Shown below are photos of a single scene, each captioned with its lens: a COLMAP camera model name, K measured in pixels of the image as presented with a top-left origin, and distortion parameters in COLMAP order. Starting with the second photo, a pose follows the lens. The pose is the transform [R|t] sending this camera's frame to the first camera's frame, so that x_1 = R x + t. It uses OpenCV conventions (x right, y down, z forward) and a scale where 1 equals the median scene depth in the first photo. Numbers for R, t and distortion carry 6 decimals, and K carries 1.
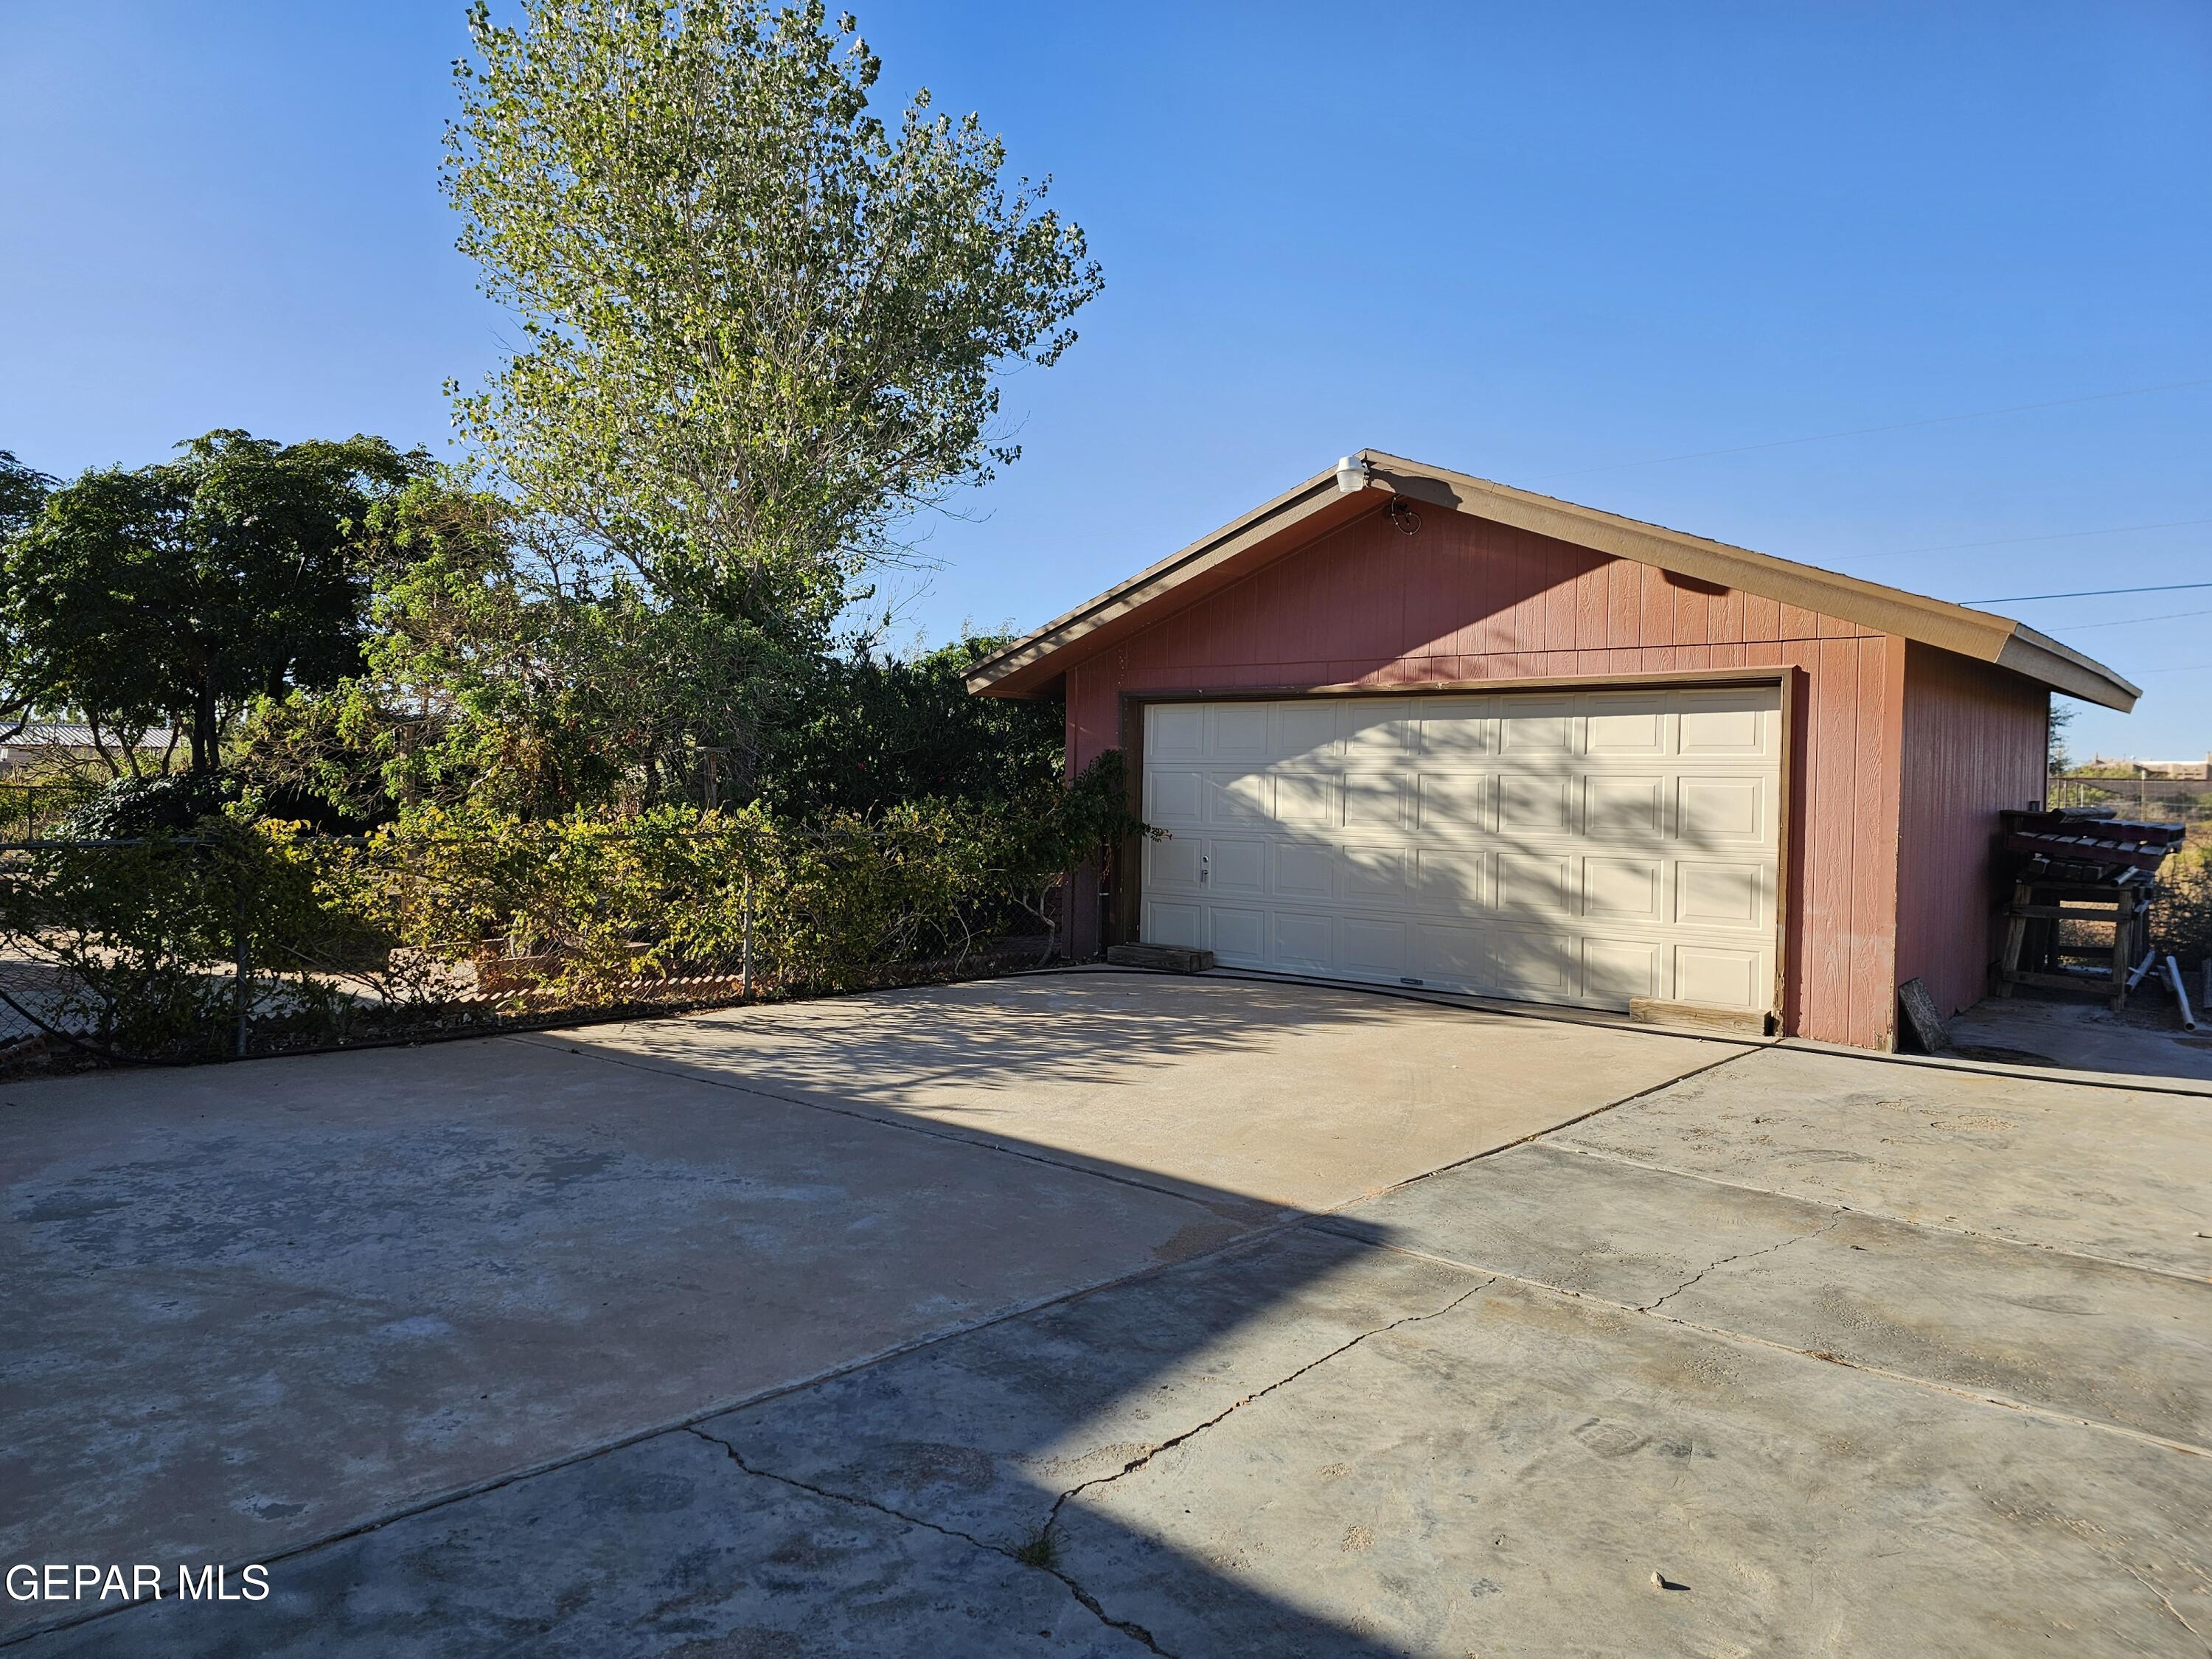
lens RADIAL K [[1463.6, 0, 1106.0], [0, 1463.6, 829.5], [0, 0, 1]] dist [0.085502, -0.089726]
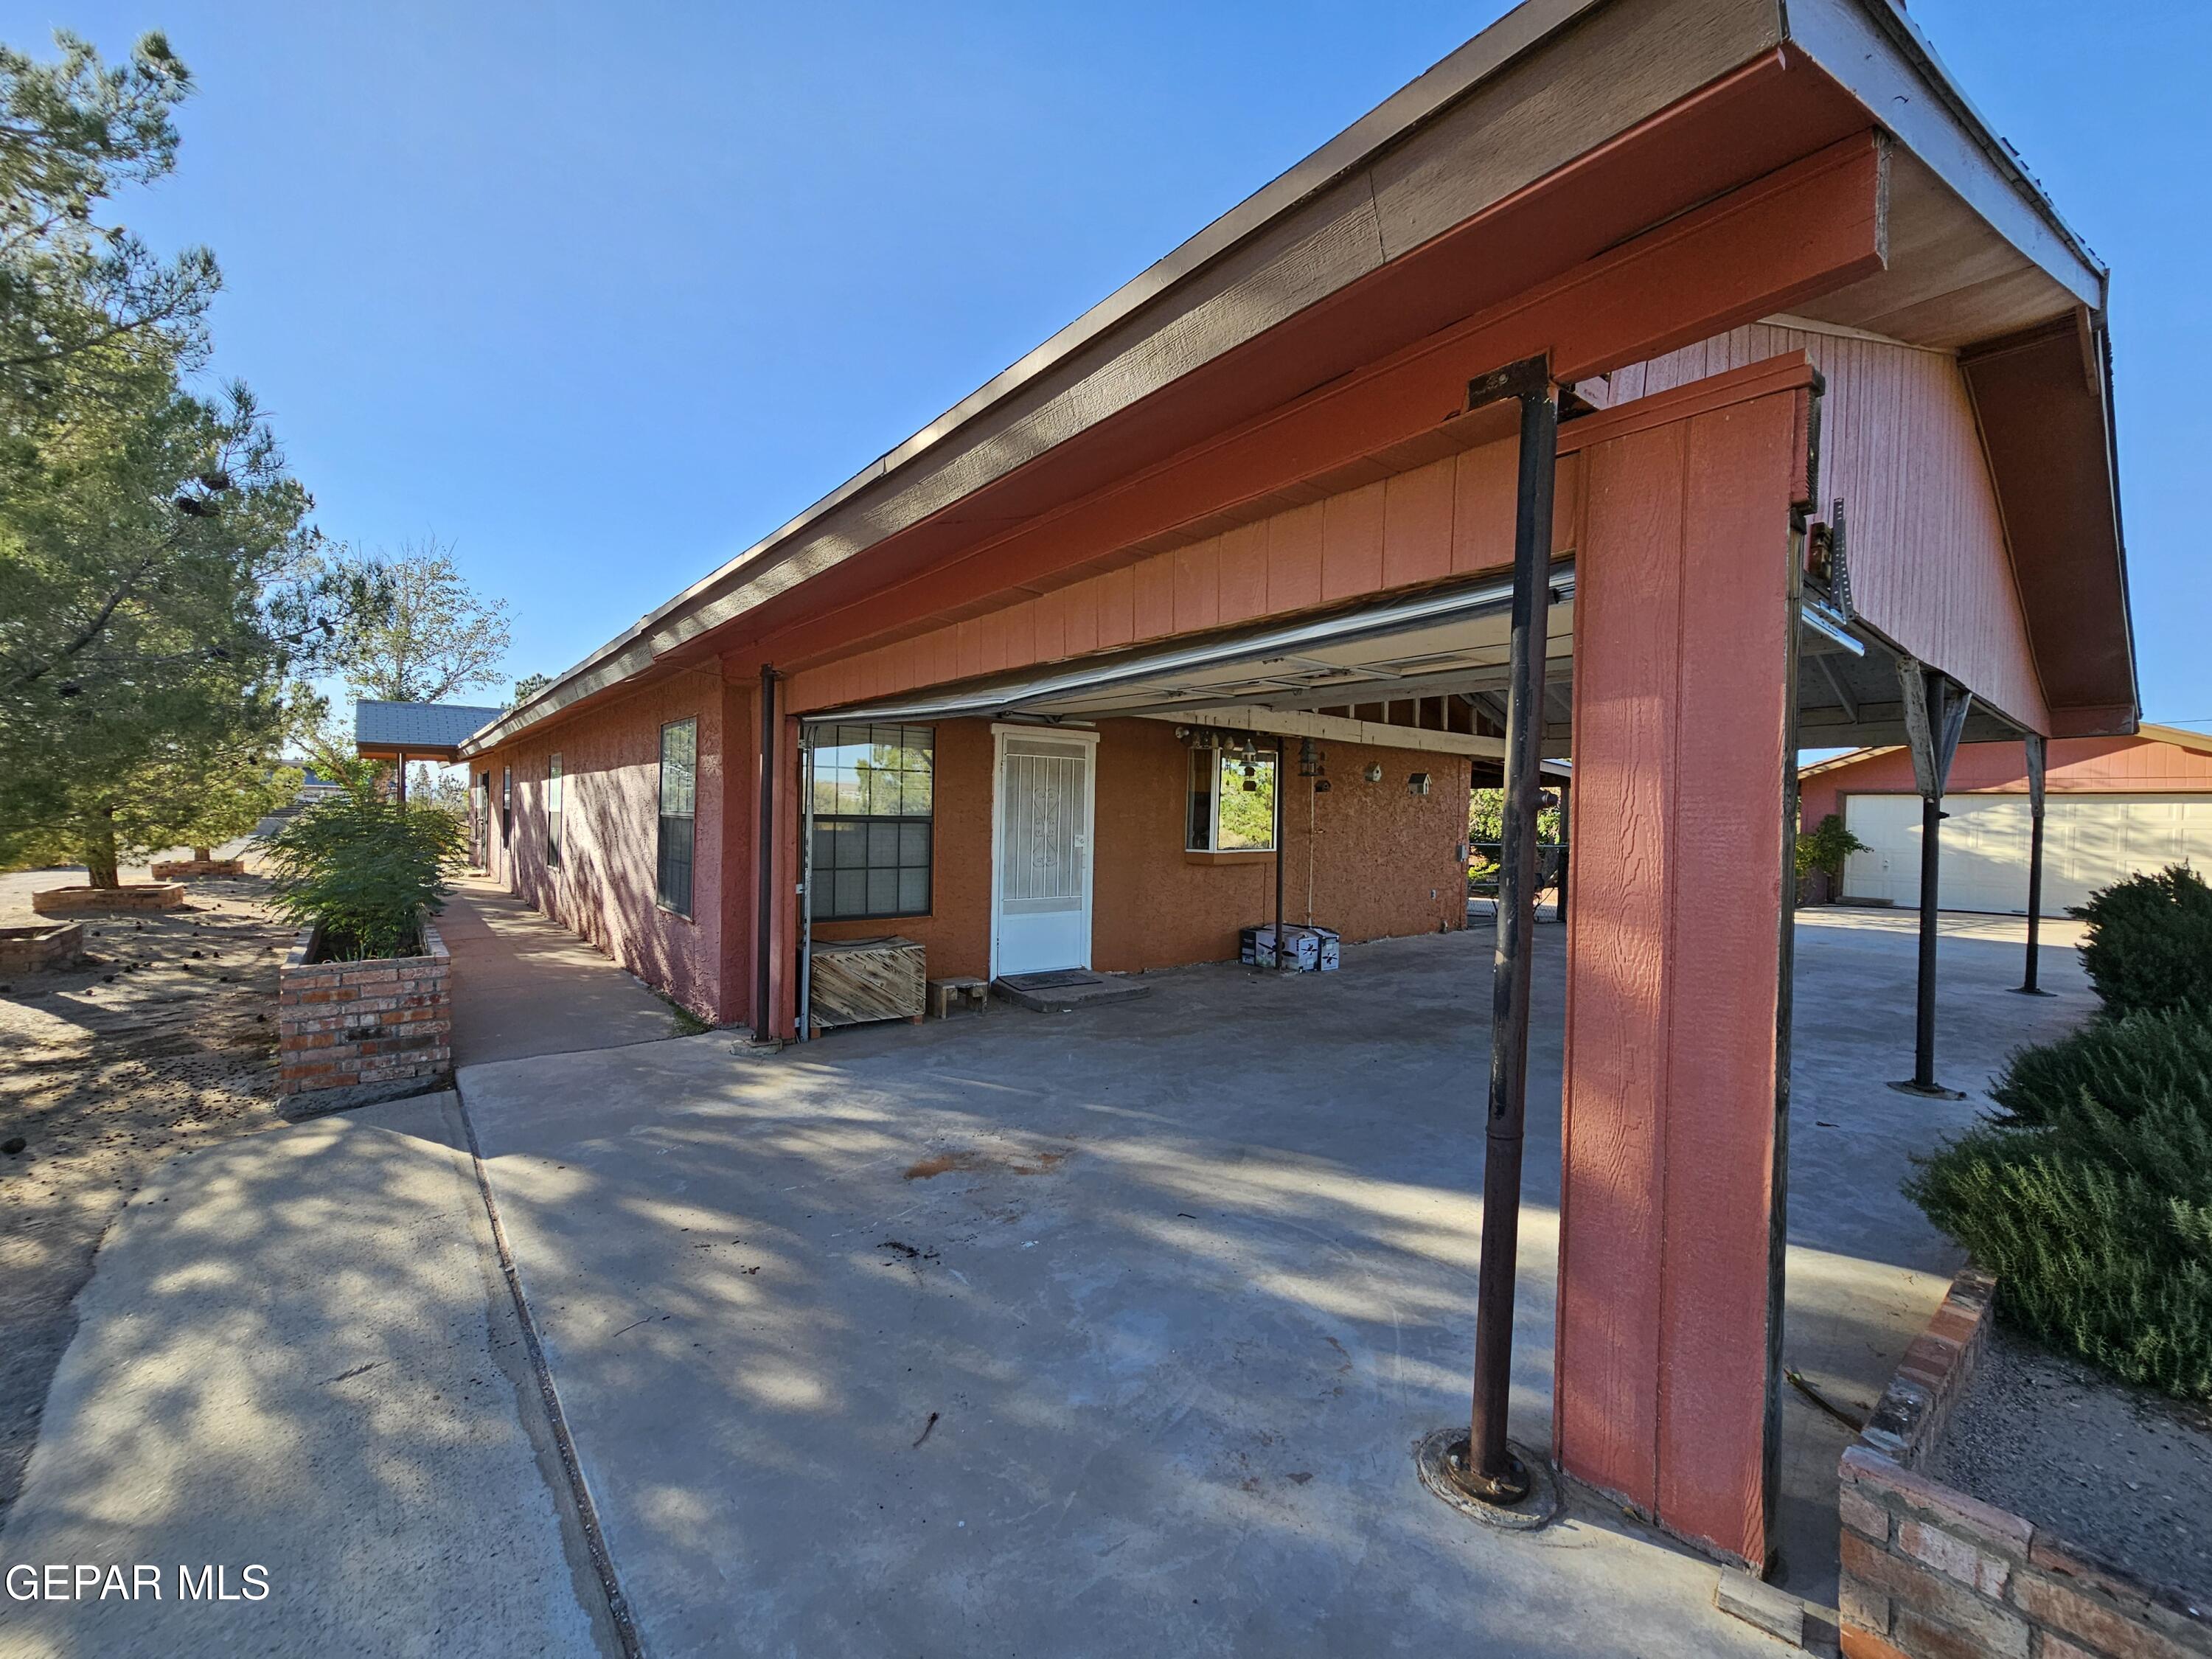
lens RADIAL K [[904.2, 0, 1098.2], [0, 904.2, 833.0], [0, 0, 1]] dist [-0.003155, 0.000103]
pose [[0.980110, 0.013071, -0.198027, -1.034622], [-0.017033, 0.999687, -0.018318, 0.028000], [0.197725, 0.021327, 0.980025, -0.791258]]
